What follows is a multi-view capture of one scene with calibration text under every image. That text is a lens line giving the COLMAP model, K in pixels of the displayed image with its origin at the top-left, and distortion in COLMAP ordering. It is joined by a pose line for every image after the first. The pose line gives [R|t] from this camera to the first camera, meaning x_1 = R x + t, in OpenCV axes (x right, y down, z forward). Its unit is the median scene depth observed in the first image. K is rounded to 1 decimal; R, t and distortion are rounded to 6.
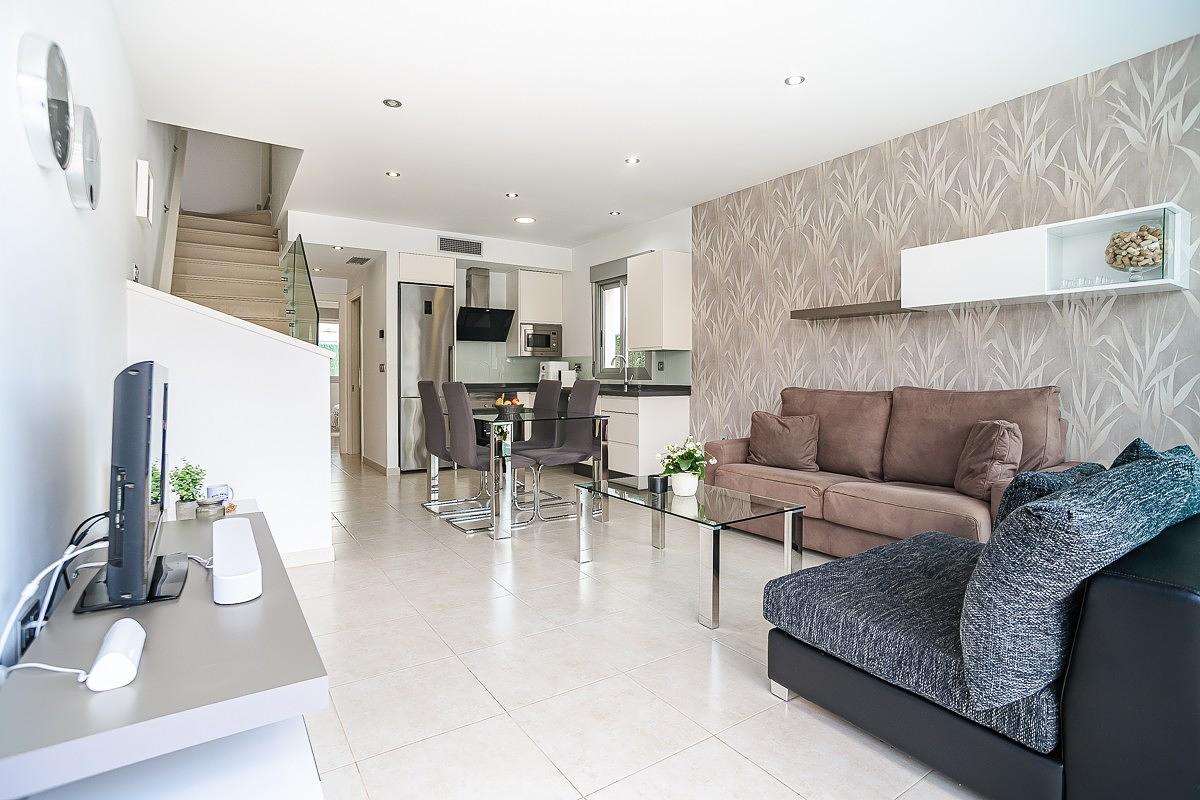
lens RADIAL K [[592.9, 0, 601.3], [0, 592.9, 391.5], [0, 0, 1]] dist [-0.033513, 0.000643]
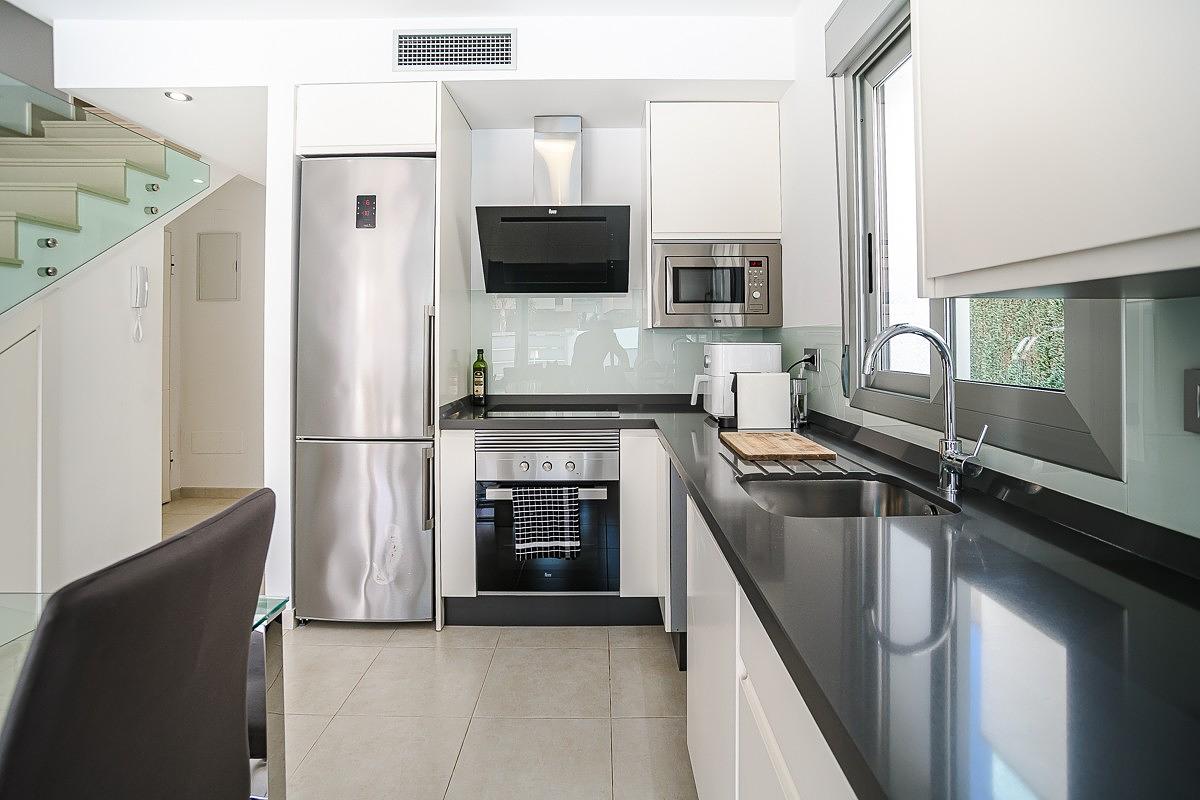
lens RADIAL K [[586.7, 0, 601.0], [0, 586.7, 334.4], [0, 0, 1]] dist [-0.052127, 0.031541]
pose [[0.816009, -0.006217, -0.578006, 0.057801], [-0.013751, 0.999450, -0.030164, -0.049150], [0.577876, 0.032562, 0.815475, 0.758397]]
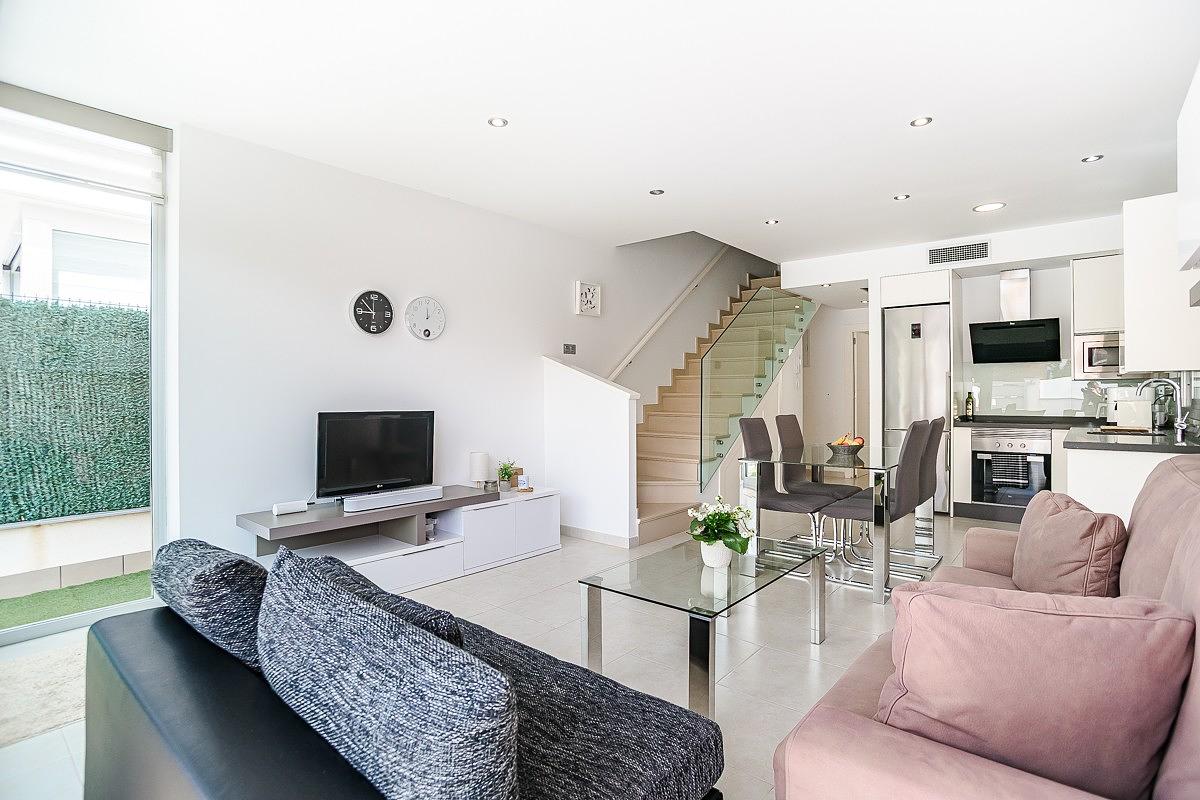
lens RADIAL K [[592.9, 0, 601.3], [0, 592.9, 391.5], [0, 0, 1]] dist [-0.033513, 0.000643]
pose [[0.257358, -0.003746, -0.966309, 0.439495], [-0.024114, 0.999656, -0.010297, -0.027965], [0.966015, 0.025951, 0.257180, 0.299916]]
